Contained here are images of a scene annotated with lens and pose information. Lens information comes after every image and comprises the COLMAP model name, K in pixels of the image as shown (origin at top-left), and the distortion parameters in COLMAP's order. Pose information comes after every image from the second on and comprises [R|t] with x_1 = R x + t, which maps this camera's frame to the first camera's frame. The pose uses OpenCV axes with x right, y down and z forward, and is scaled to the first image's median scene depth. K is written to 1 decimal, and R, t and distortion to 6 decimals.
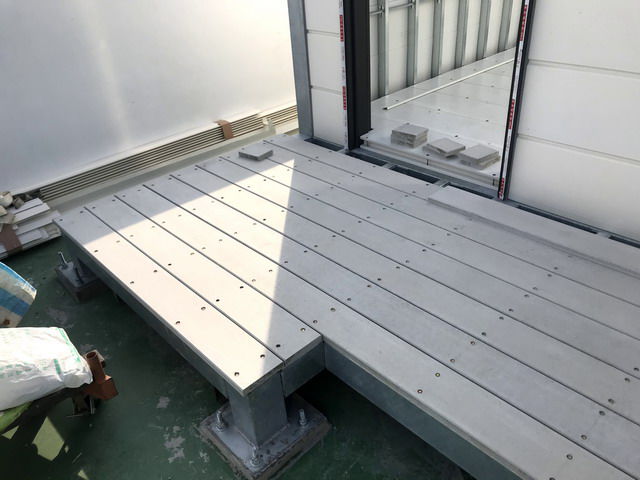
lens RADIAL K [[525.5, 0, 320.0], [0, 525.5, 240.0], [0, 0, 1]] dist [-0.000545, 0.009508]
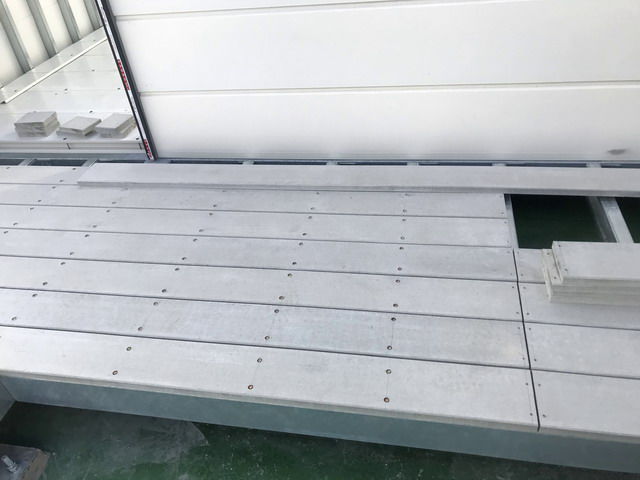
lens RADIAL K [[521.3, 0, 320.0], [0, 521.3, 240.0], [0, 0, 1]] dist [0.008971, 0.000472]
pose [[0.804686, -0.371664, 0.462976, 0.081553], [0.346763, 0.927198, 0.141630, 0.032844], [-0.481909, 0.046575, 0.874982, -0.018679]]
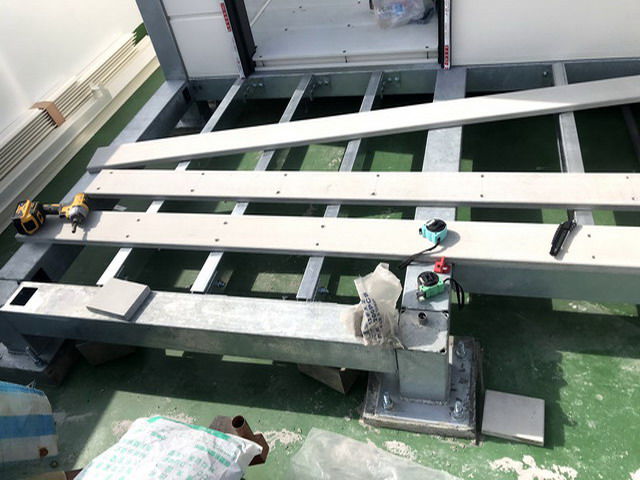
lens RADIAL K [[525.5, 0, 320.0], [0, 525.5, 240.0], [0, 0, 1]] dist [-0.000545, 0.009508]
pose [[0.828710, -0.428835, 0.359638, -0.333034], [0.378499, 0.902773, 0.204302, -0.076903], [-0.412283, -0.033184, 0.910451, 0.197897]]
